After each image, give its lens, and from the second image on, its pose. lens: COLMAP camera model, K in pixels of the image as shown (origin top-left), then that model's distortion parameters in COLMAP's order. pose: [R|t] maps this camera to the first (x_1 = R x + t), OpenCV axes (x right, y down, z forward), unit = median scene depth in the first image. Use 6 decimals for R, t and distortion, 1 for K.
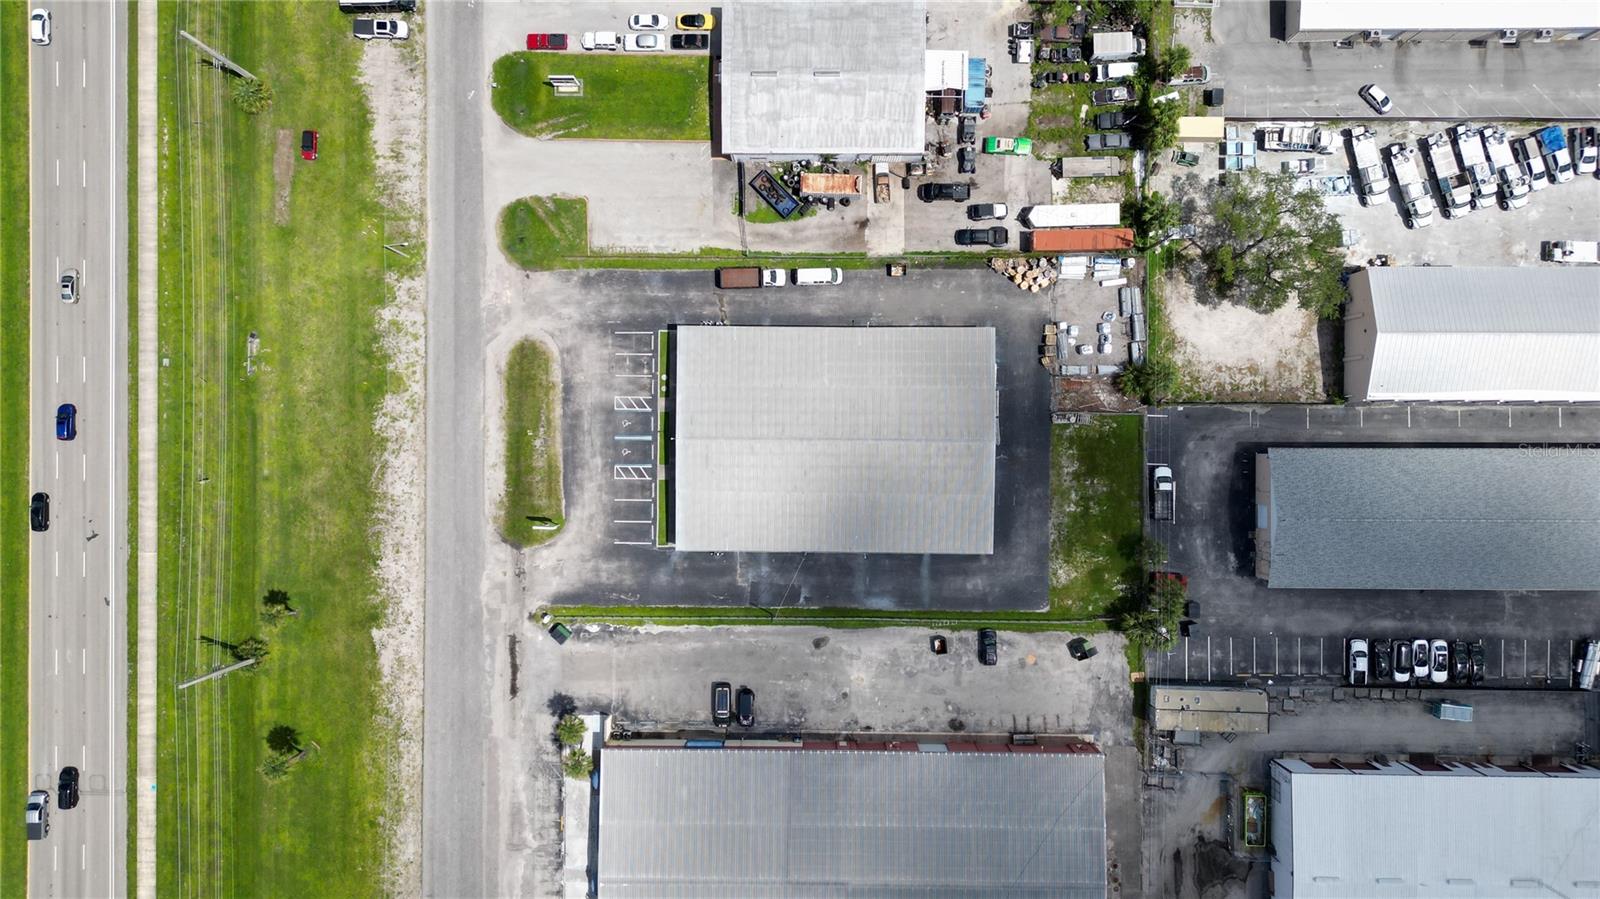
lens RADIAL K [[1119.8, 0, 795.3], [0, 1119.8, 443.4], [0, 0, 1]] dist [0.092355, -0.104687]
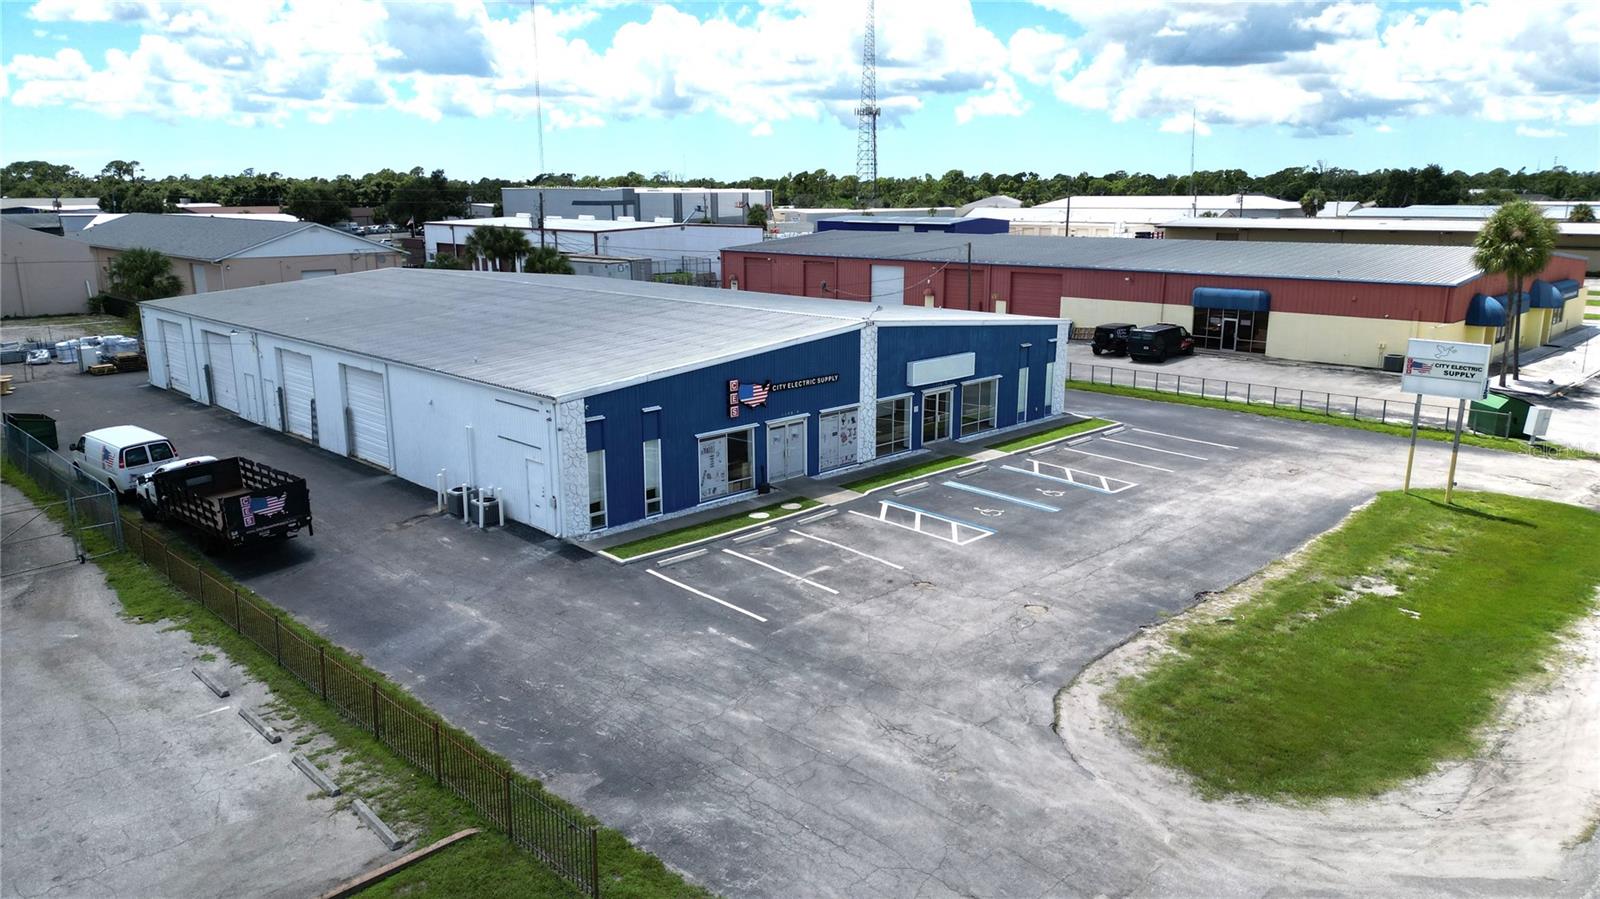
lens RADIAL K [[1119.8, 0, 795.3], [0, 1119.8, 443.4], [0, 0, 1]] dist [0.092355, -0.104687]
pose [[-0.708751, -0.136951, 0.692037, -0.297137], [0.705223, -0.162863, 0.690026, -0.226648], [0.018207, 0.977098, 0.212010, 0.928940]]
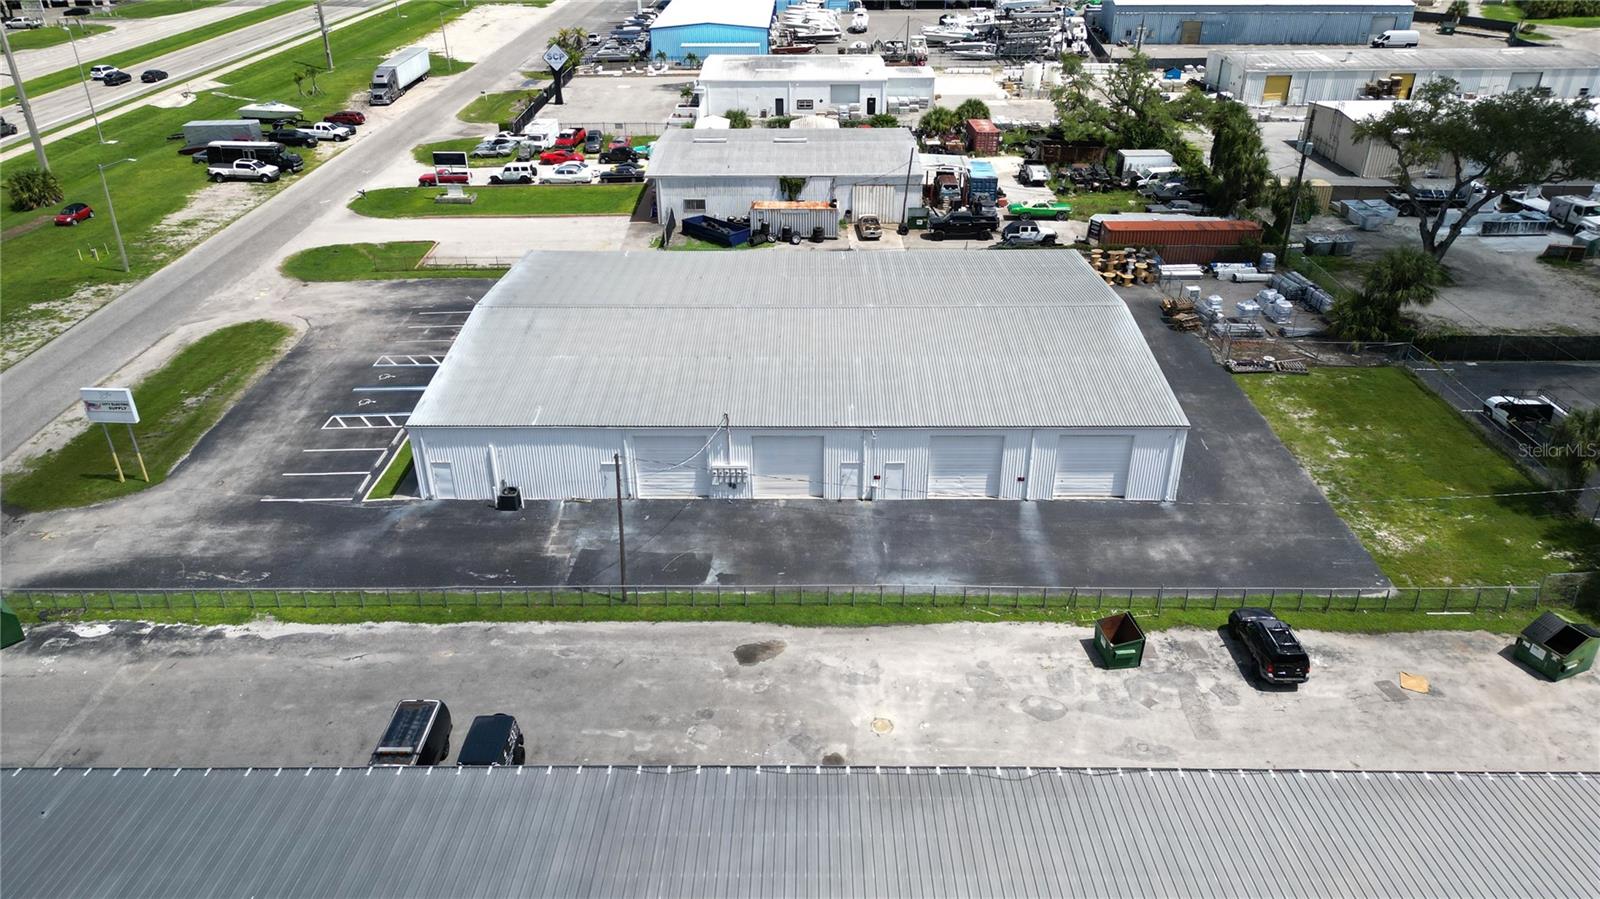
lens RADIAL K [[1119.8, 0, 795.3], [0, 1119.8, 443.4], [0, 0, 1]] dist [0.092355, -0.104687]
pose [[0.999929, 0.011945, -0.000461, 0.033213], [-0.005947, 0.463670, -0.885988, 0.445348], [-0.010369, 0.885927, 0.463708, 0.789276]]
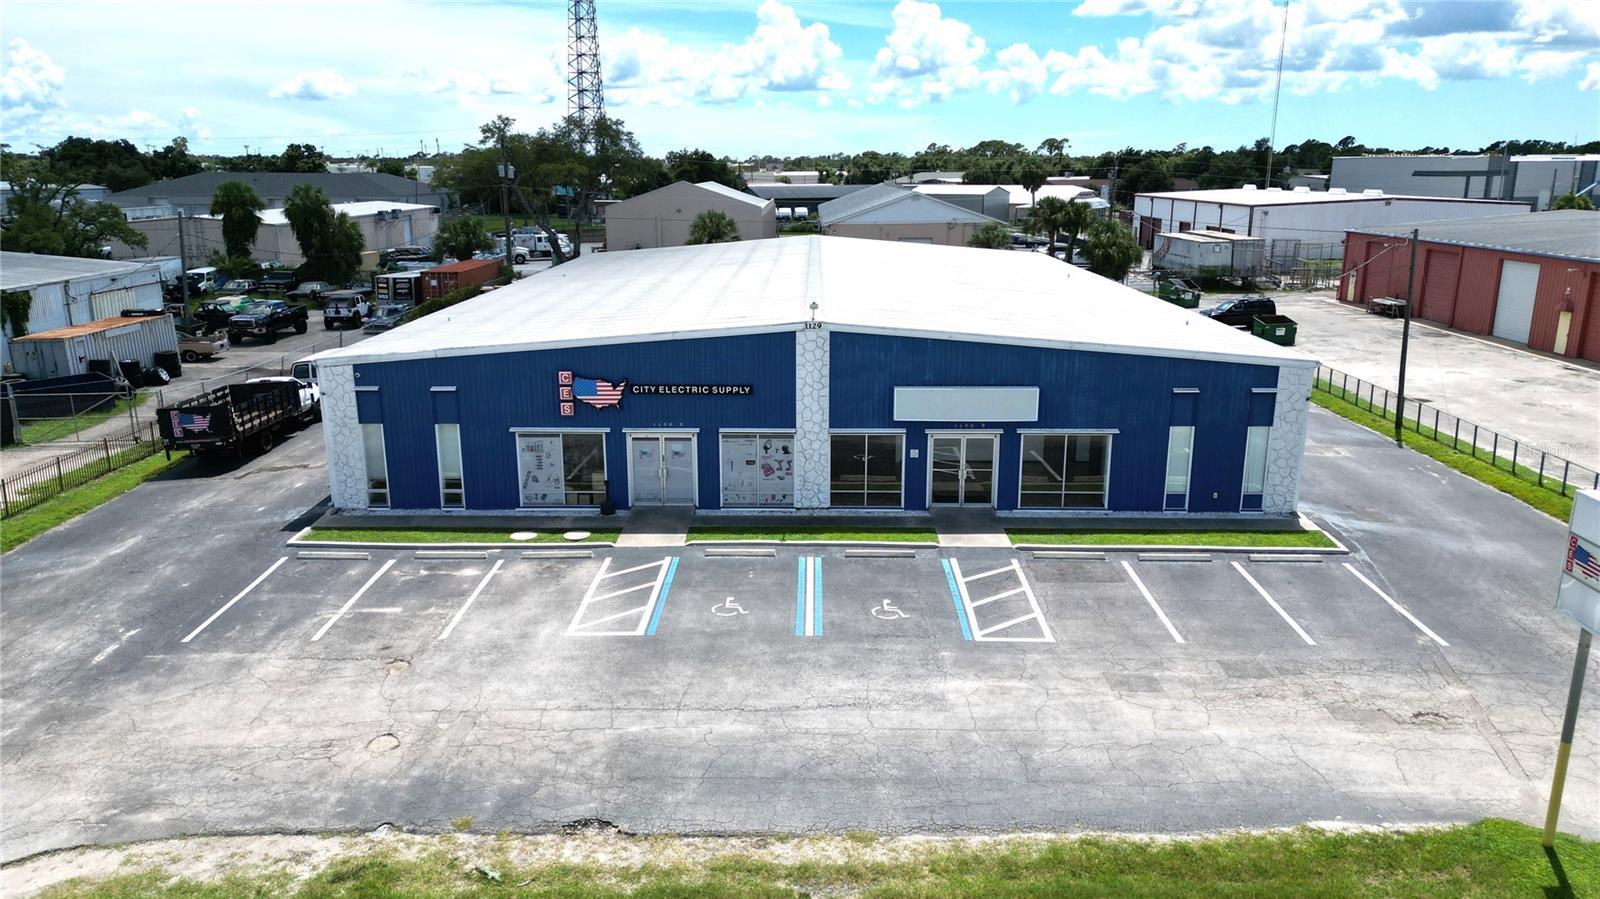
lens RADIAL K [[1119.8, 0, 795.3], [0, 1119.8, 443.4], [0, 0, 1]] dist [0.092355, -0.104687]
pose [[0.009240, -0.223283, 0.974710, -0.319788], [0.999942, -0.003393, -0.010256, -0.005379], [0.005597, 0.974748, 0.223238, 0.934841]]
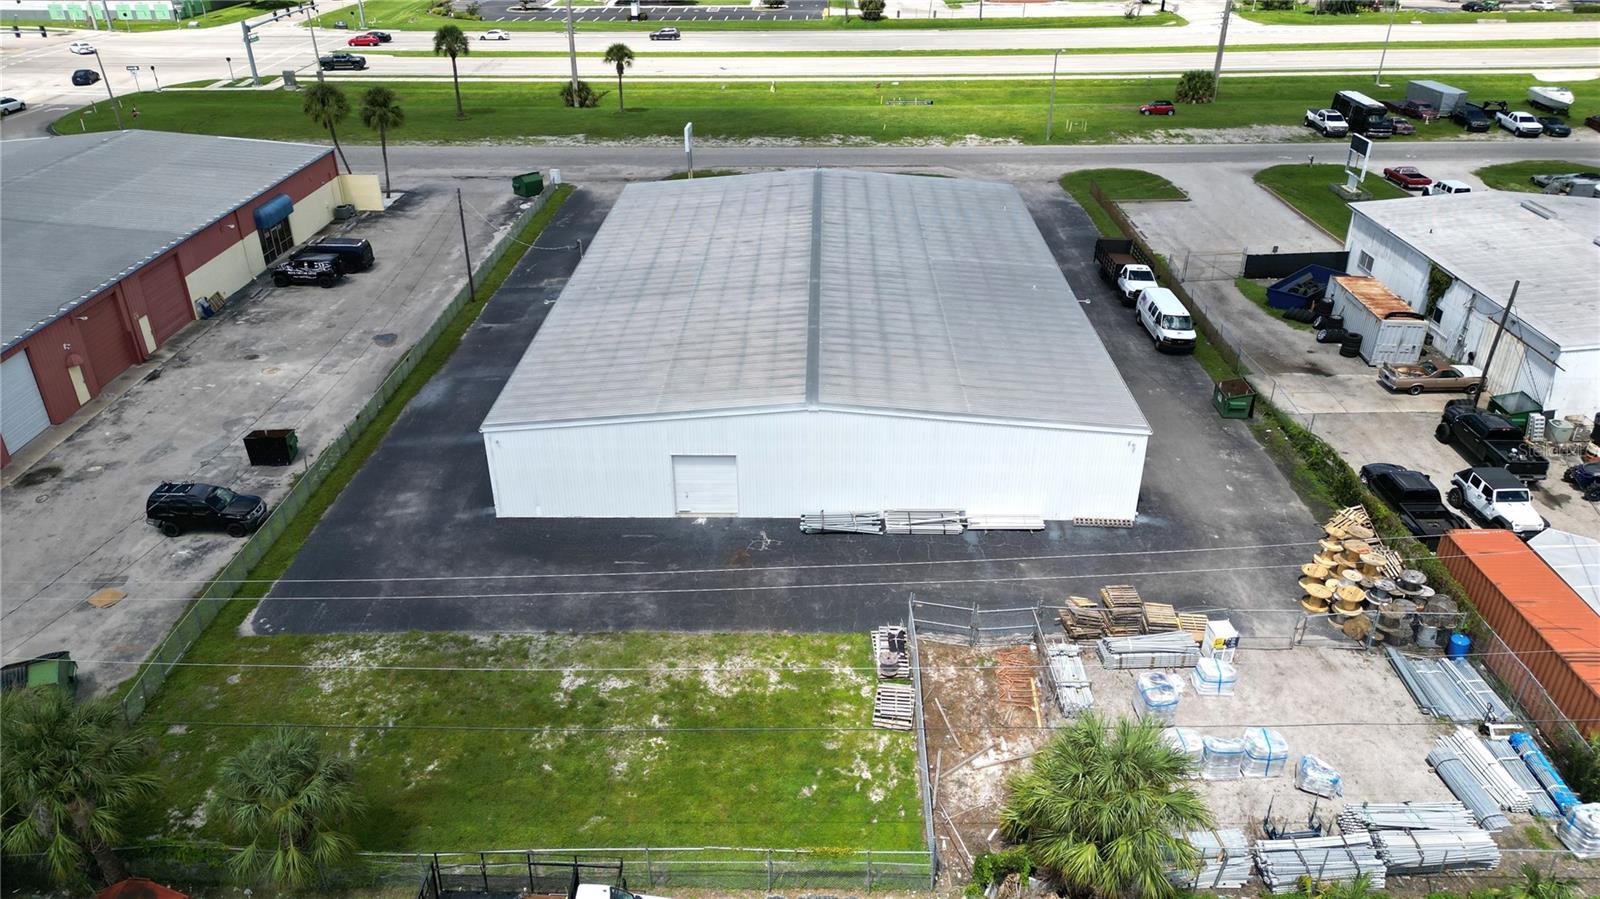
lens RADIAL K [[1119.8, 0, 795.3], [0, 1119.8, 443.4], [0, 0, 1]] dist [0.092355, -0.104687]
pose [[-0.015021, 0.479791, -0.877254, 0.458262], [-0.999878, -0.003509, 0.015202, -0.001876], [0.004215, 0.877376, 0.479785, 0.810569]]
